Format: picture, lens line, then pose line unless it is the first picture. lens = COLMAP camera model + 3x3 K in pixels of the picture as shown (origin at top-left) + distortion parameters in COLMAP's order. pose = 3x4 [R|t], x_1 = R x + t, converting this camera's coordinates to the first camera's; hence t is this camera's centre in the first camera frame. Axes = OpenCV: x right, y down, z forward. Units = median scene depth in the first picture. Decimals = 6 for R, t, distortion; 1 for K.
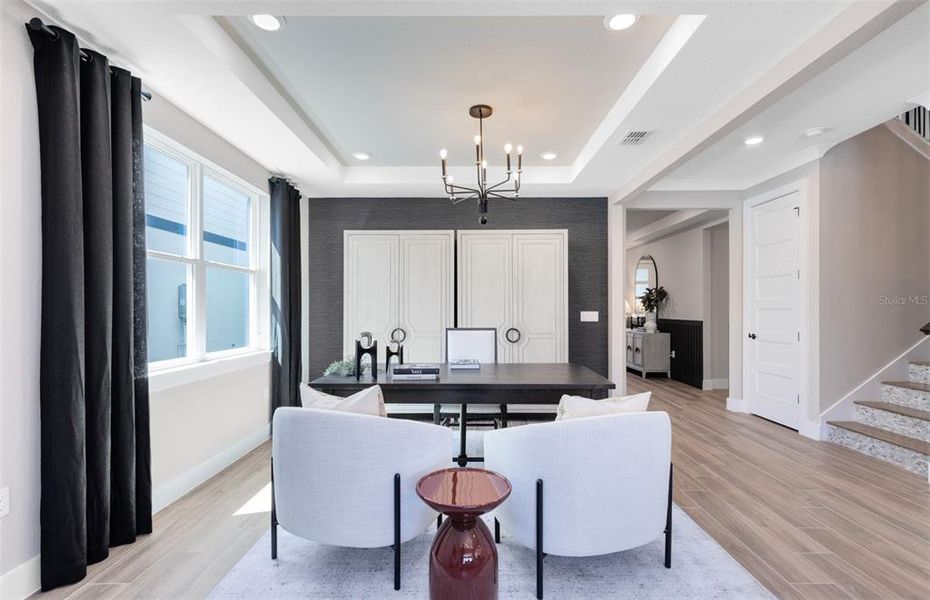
lens RADIAL K [[428.8, 0, 471.0], [0, 428.8, 307.4], [0, 0, 1]] dist [0.002499, -0.000096]
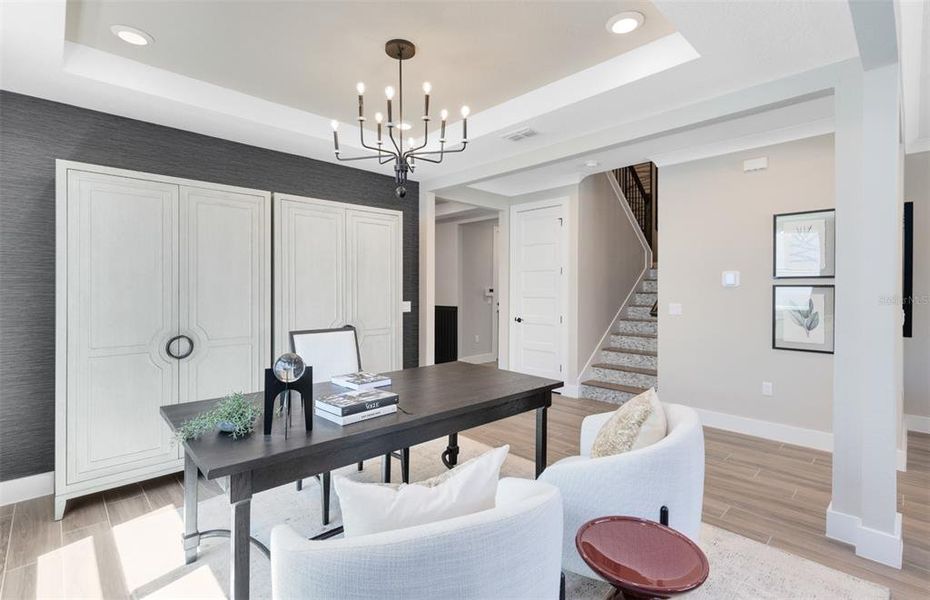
lens RADIAL K [[428.8, 0, 468.3], [0, 428.8, 292.6], [0, 0, 1]] dist [0.002499, -0.000096]
pose [[0.714898, -0.003338, 0.699221, -0.347629], [-0.004962, 0.999939, 0.009847, -0.024876], [-0.699211, -0.010510, 0.714838, 0.295747]]
